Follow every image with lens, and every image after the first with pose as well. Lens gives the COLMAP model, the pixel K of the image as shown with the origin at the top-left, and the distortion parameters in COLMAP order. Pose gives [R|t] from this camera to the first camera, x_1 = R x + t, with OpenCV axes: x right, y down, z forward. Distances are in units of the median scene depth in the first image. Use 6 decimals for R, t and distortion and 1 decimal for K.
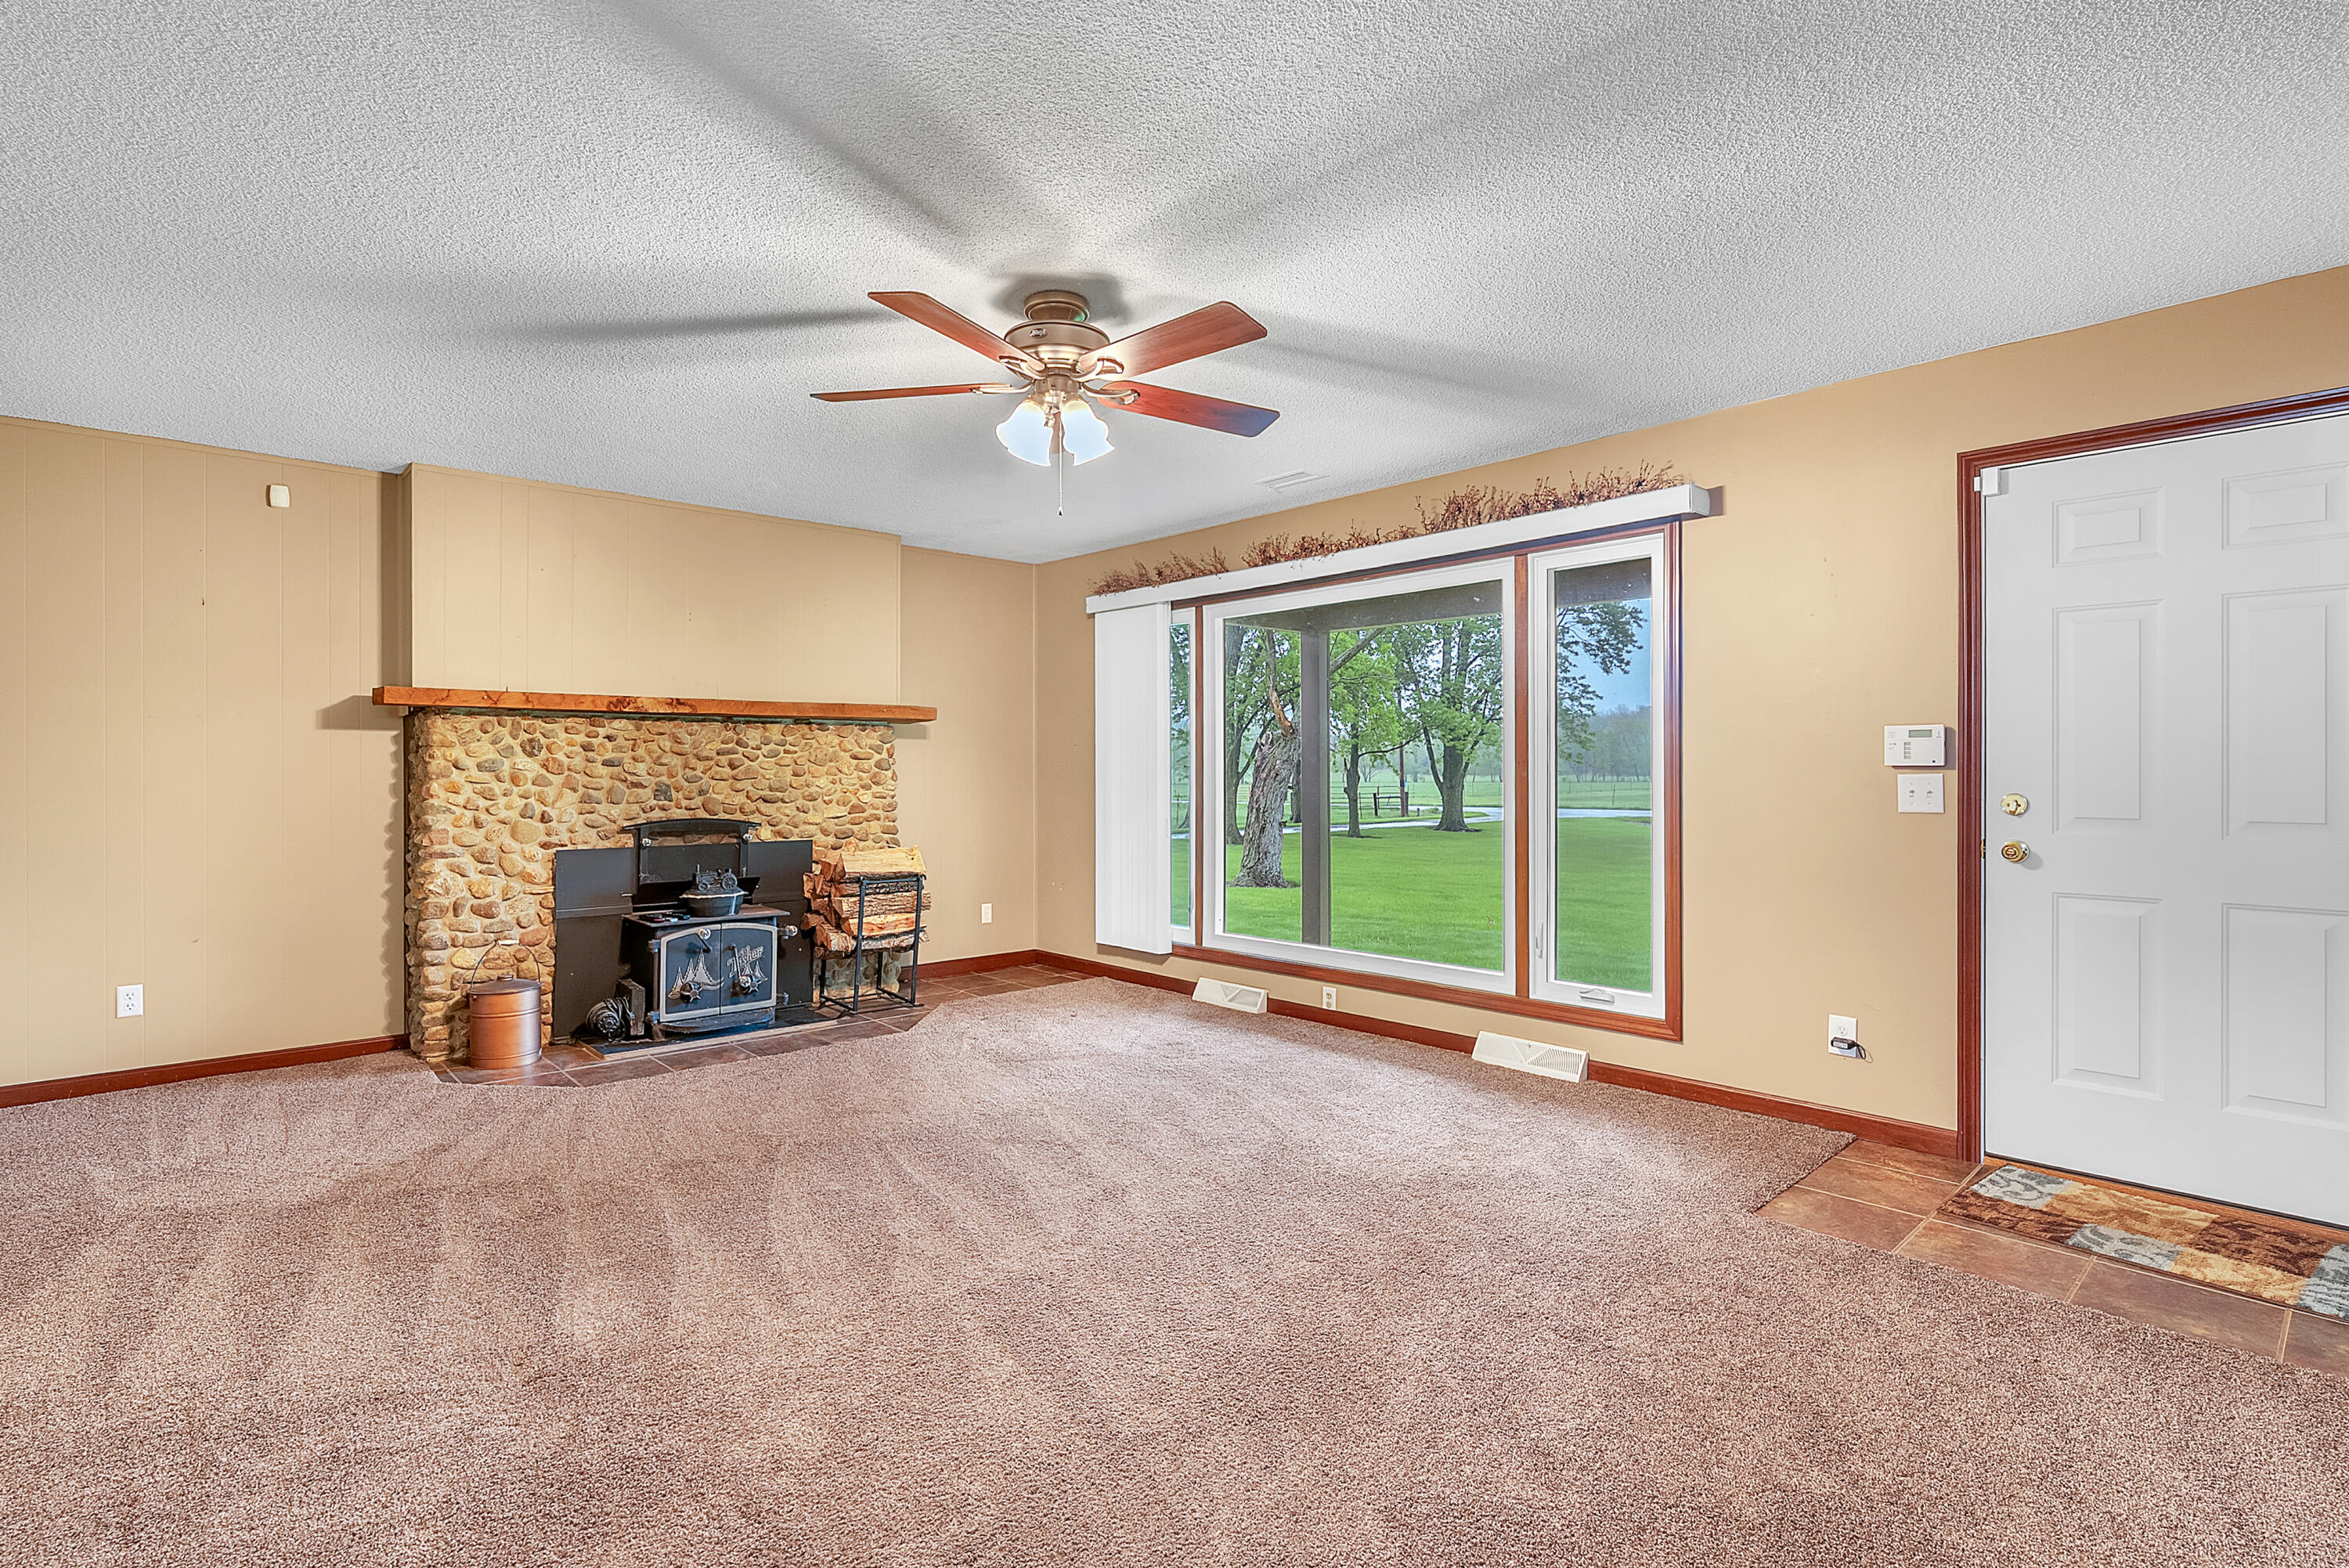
lens RADIAL K [[1110.7, 0, 1183.3], [0, 1110.7, 767.8], [0, 0, 1]] dist [0.000044, 0.001455]
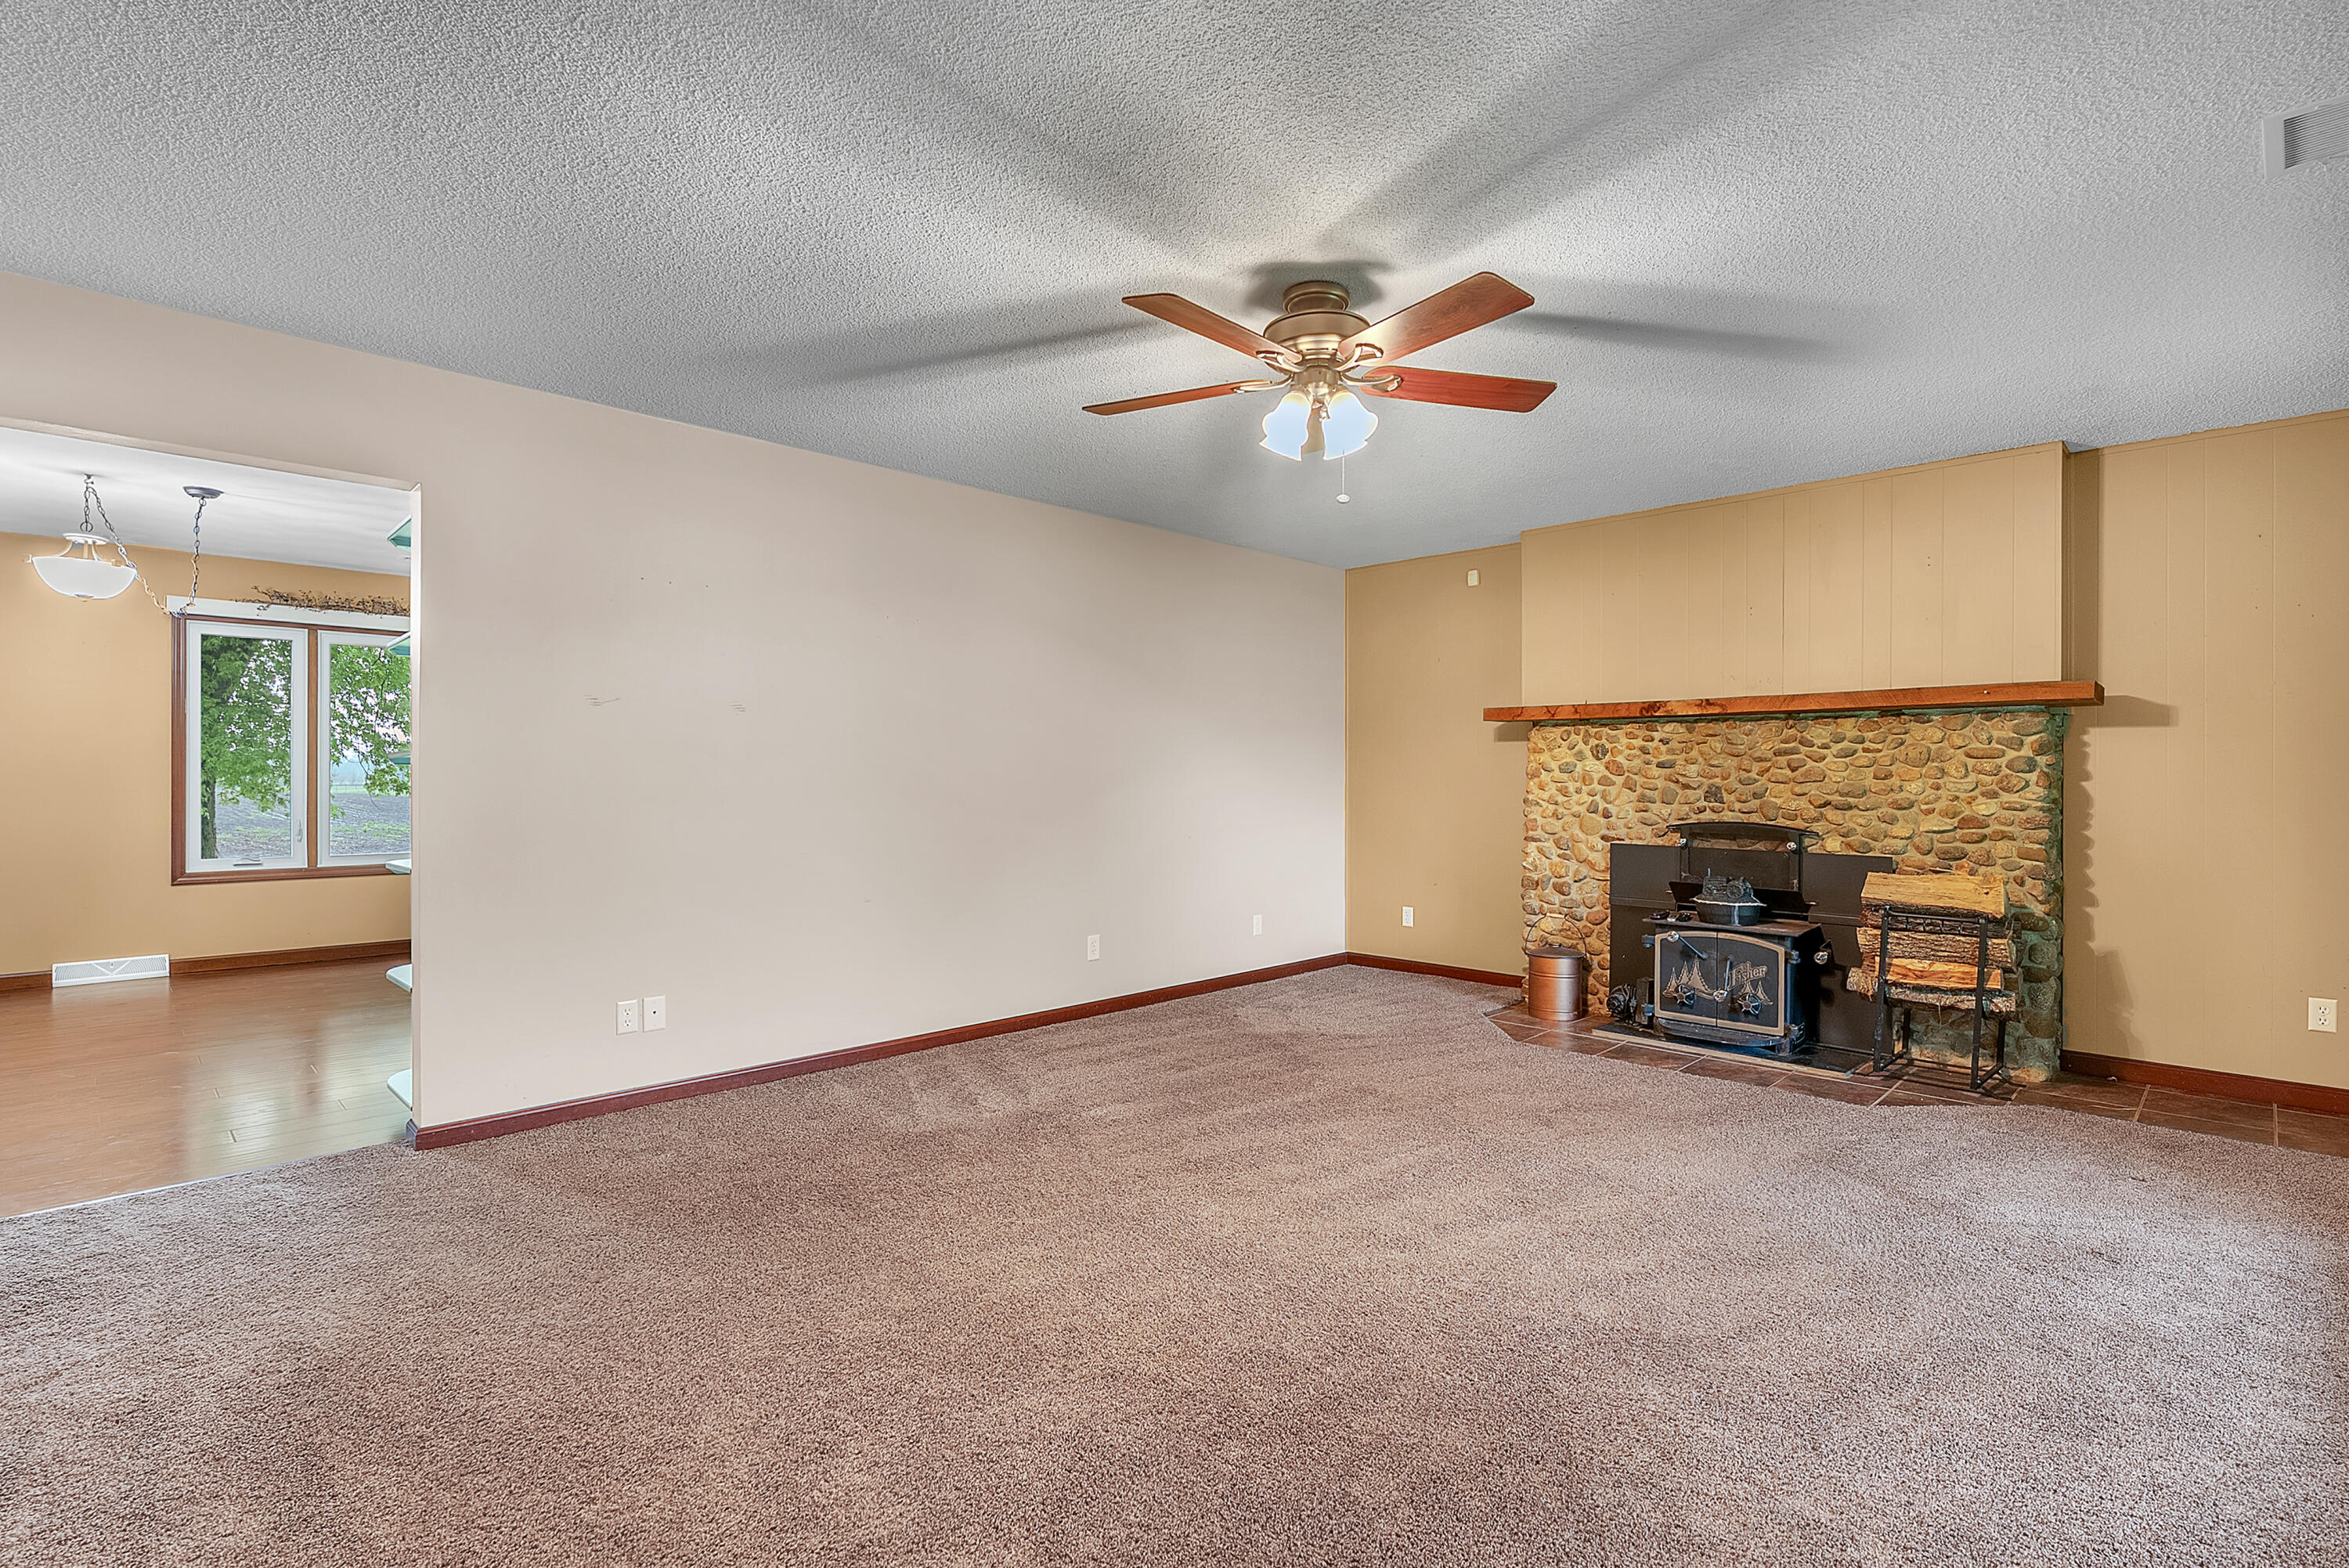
lens RADIAL K [[1110.7, 0, 1188.8], [0, 1110.7, 781.3], [0, 0, 1]] dist [0.000044, 0.001455]
pose [[0.056779, 0.007476, -0.998359, 0.531889], [-0.000810, 0.999972, 0.007442, 0.003989], [0.998386, 0.000386, 0.056784, 0.510171]]
